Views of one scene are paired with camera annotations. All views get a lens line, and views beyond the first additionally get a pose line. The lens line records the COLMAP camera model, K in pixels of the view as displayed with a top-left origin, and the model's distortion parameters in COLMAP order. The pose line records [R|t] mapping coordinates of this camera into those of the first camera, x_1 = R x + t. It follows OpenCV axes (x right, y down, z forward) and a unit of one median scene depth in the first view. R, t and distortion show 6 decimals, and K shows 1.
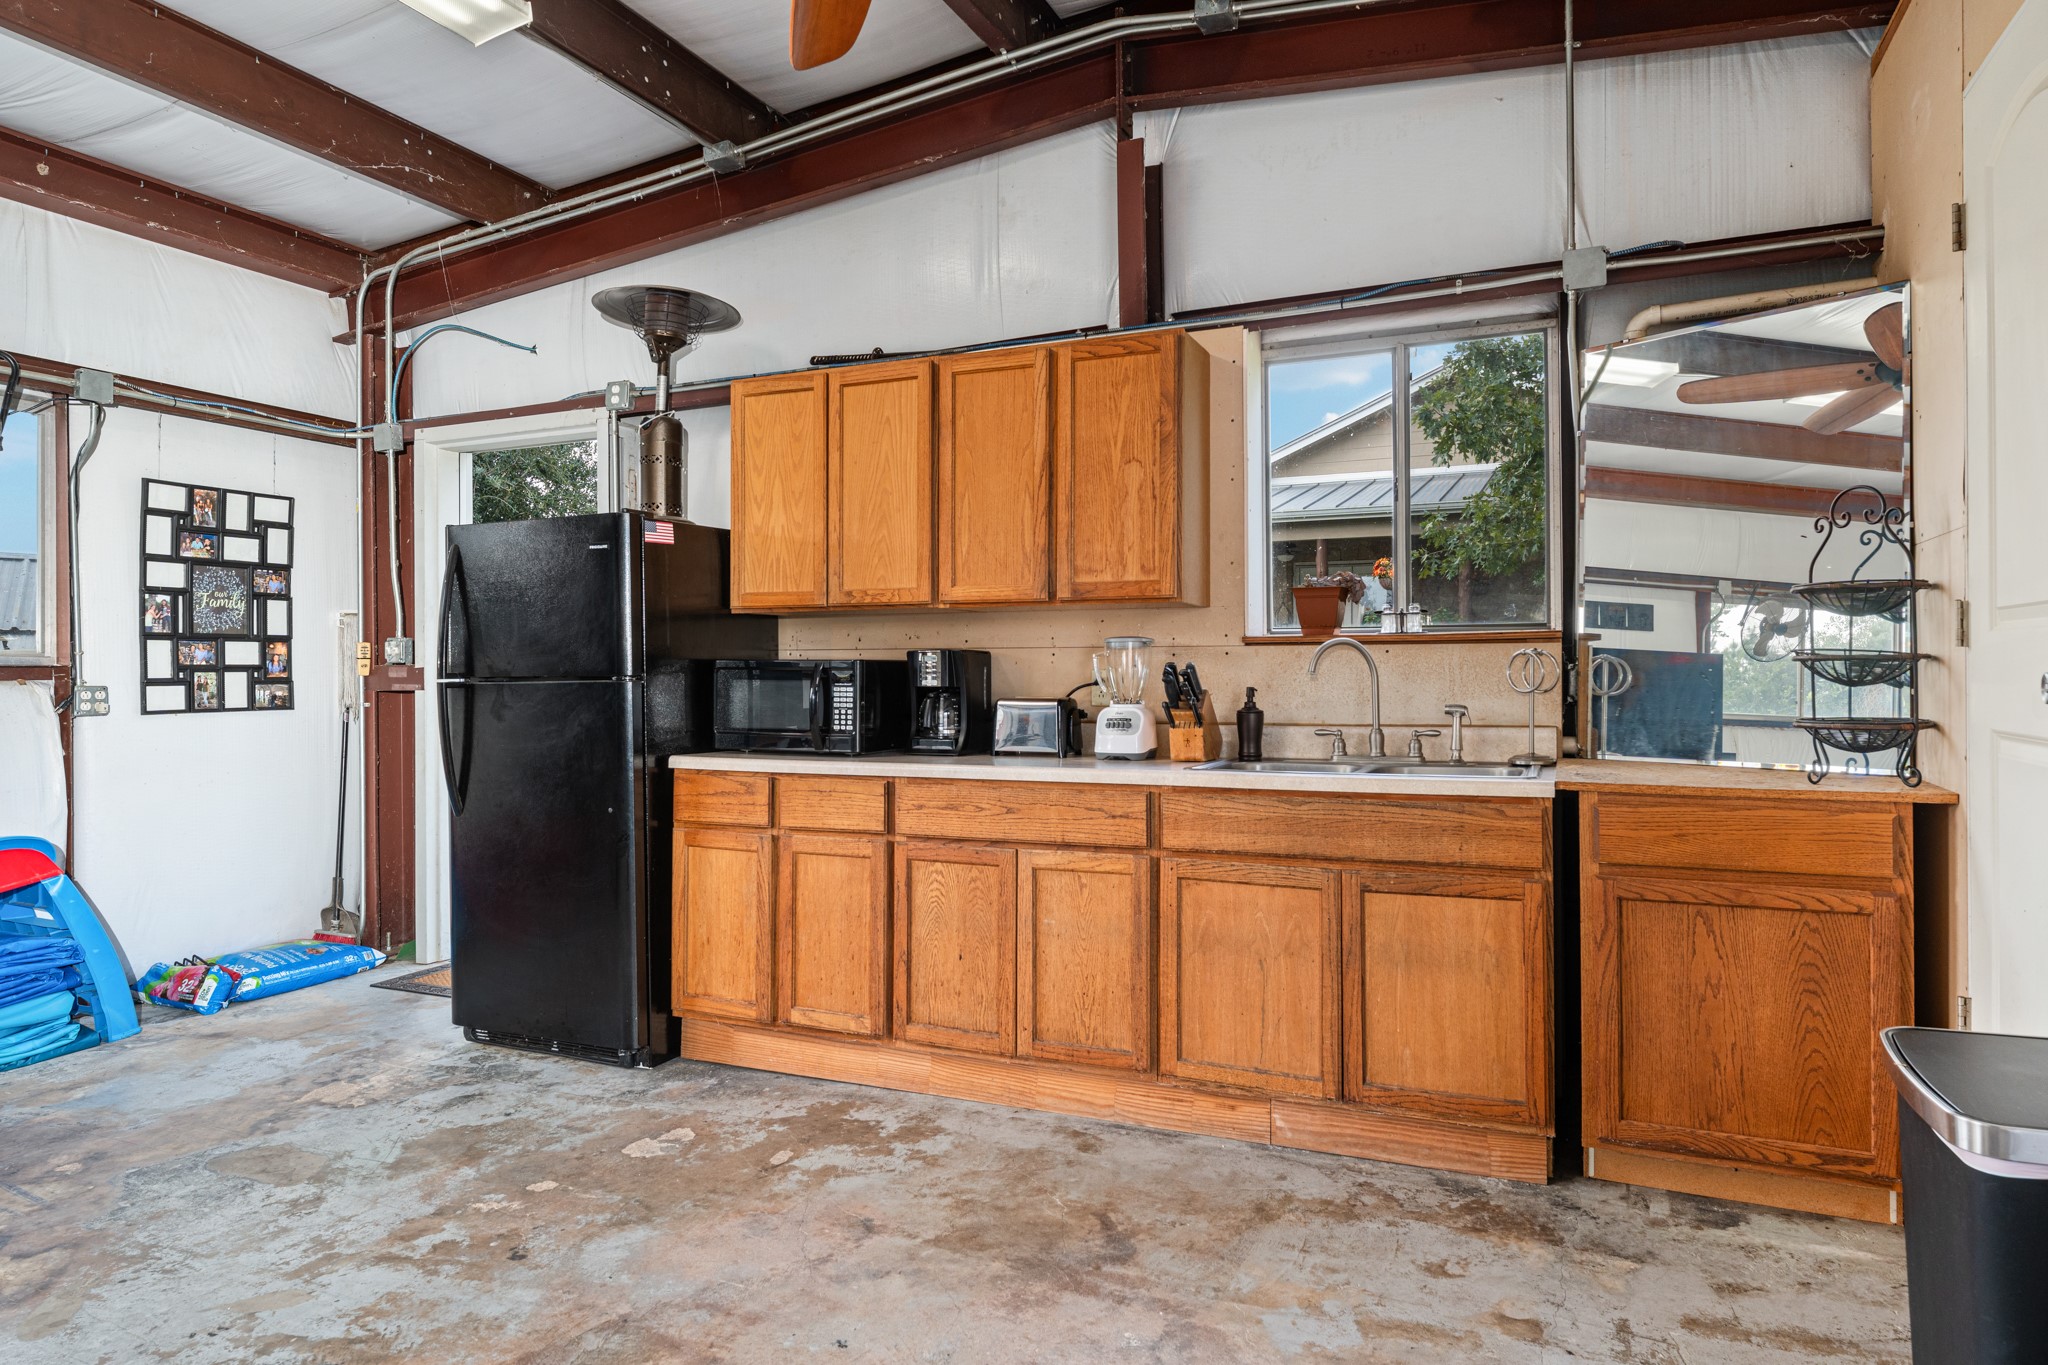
lens RADIAL K [[1225.5, 0, 1025.3], [0, 1225.5, 663.5], [0, 0, 1]] dist [-0.000234, 0.000376]
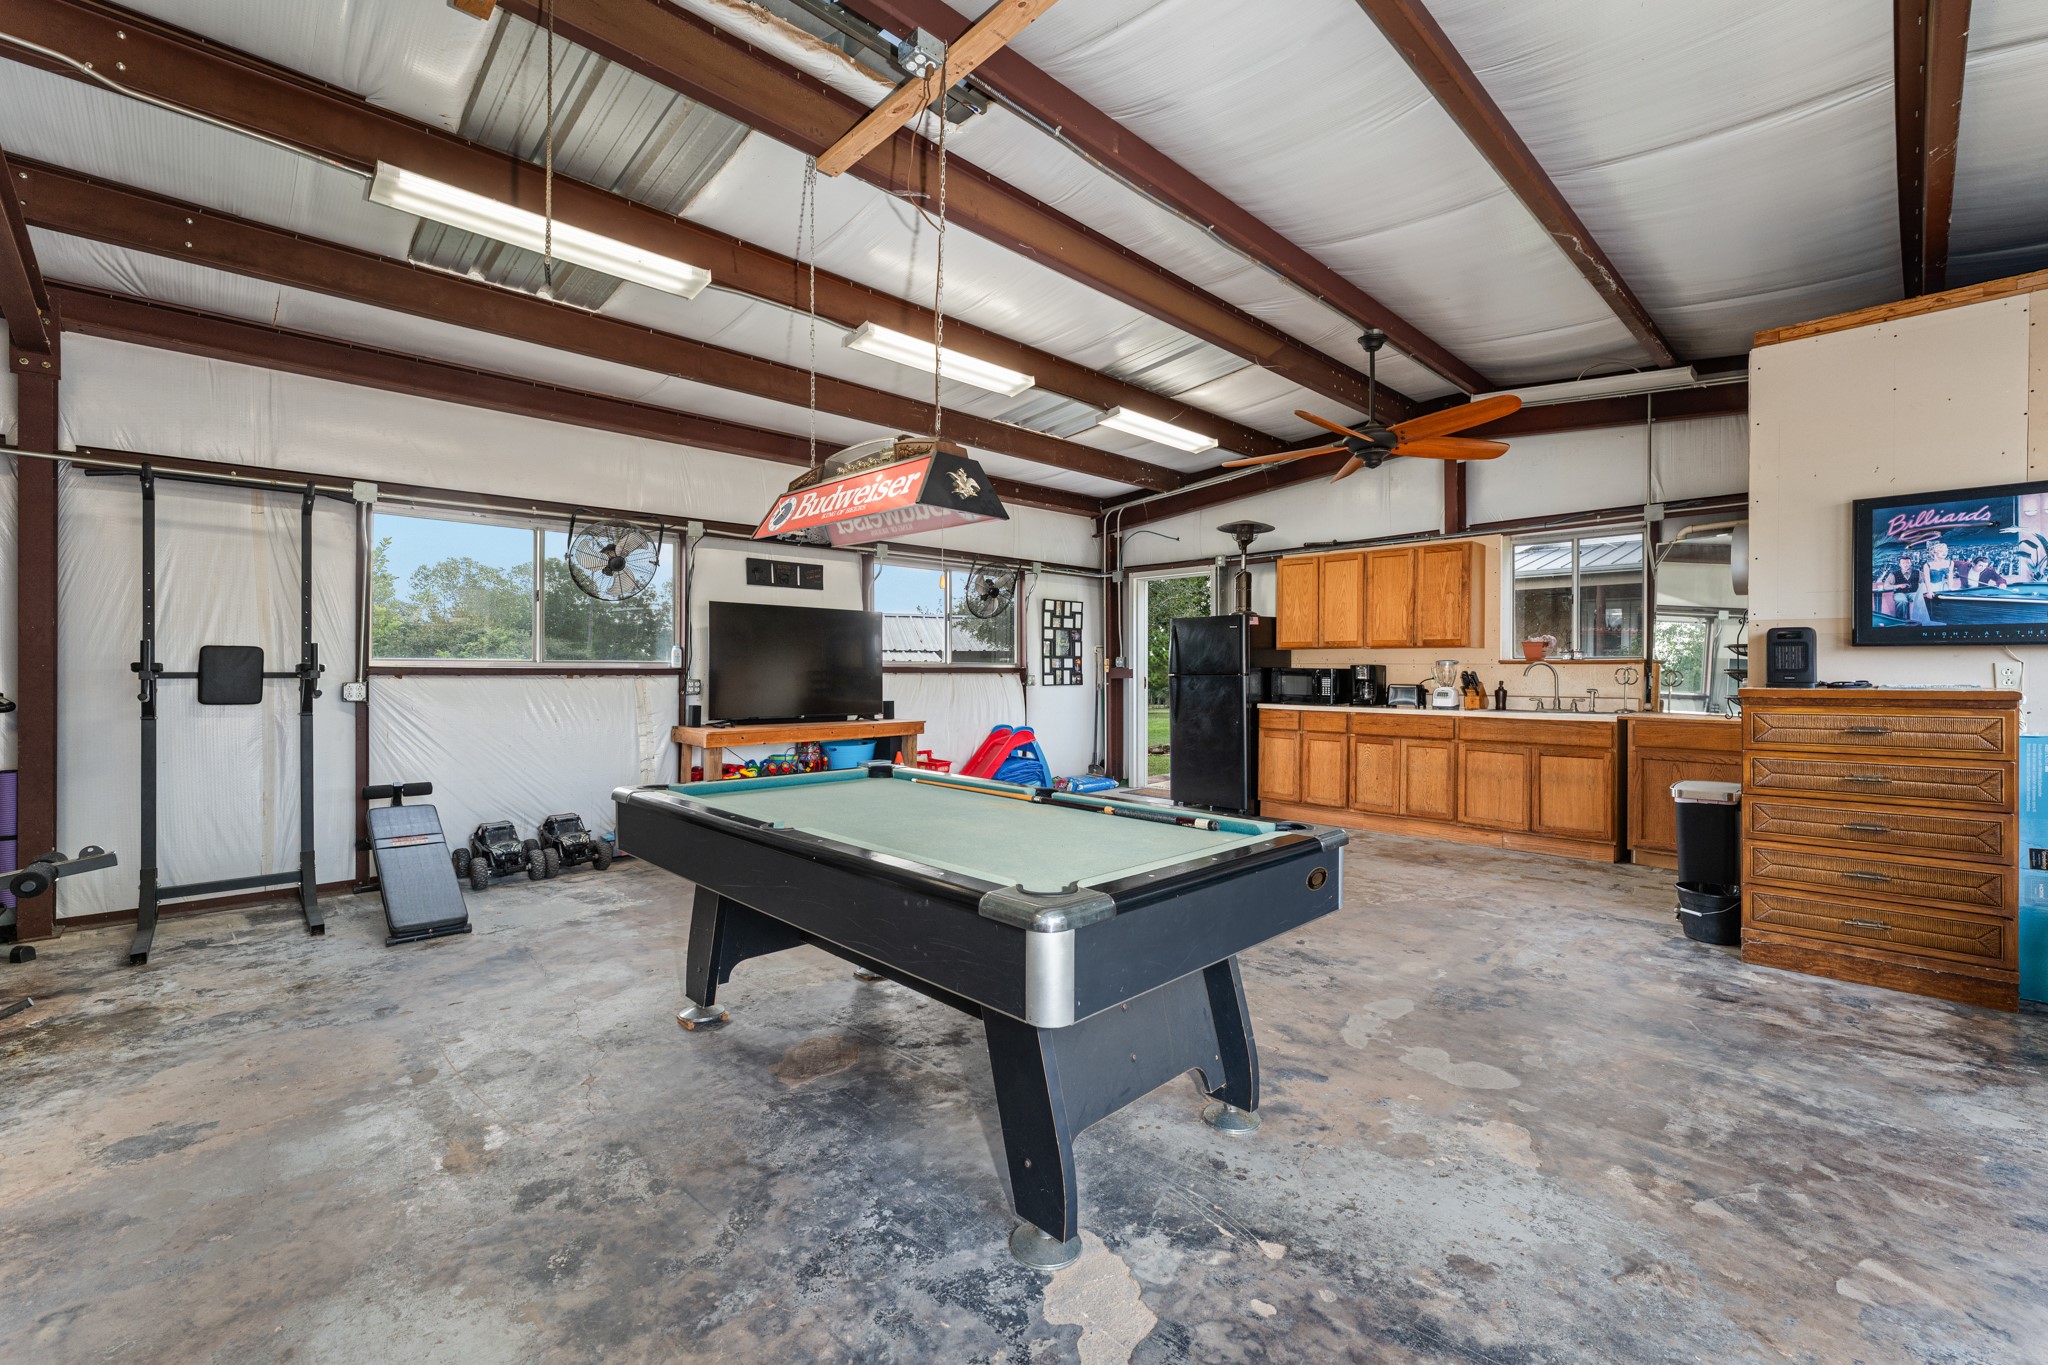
lens RADIAL K [[872.6, 0, 1024.0], [0, 872.6, 682.5], [0, 0, 1]] dist [-0.000865, -0.000084]
pose [[0.934440, 0.012305, -0.355908, -0.089375], [-0.003323, 0.999661, 0.025838, -0.019166], [0.356105, -0.022962, 0.934164, -0.984953]]
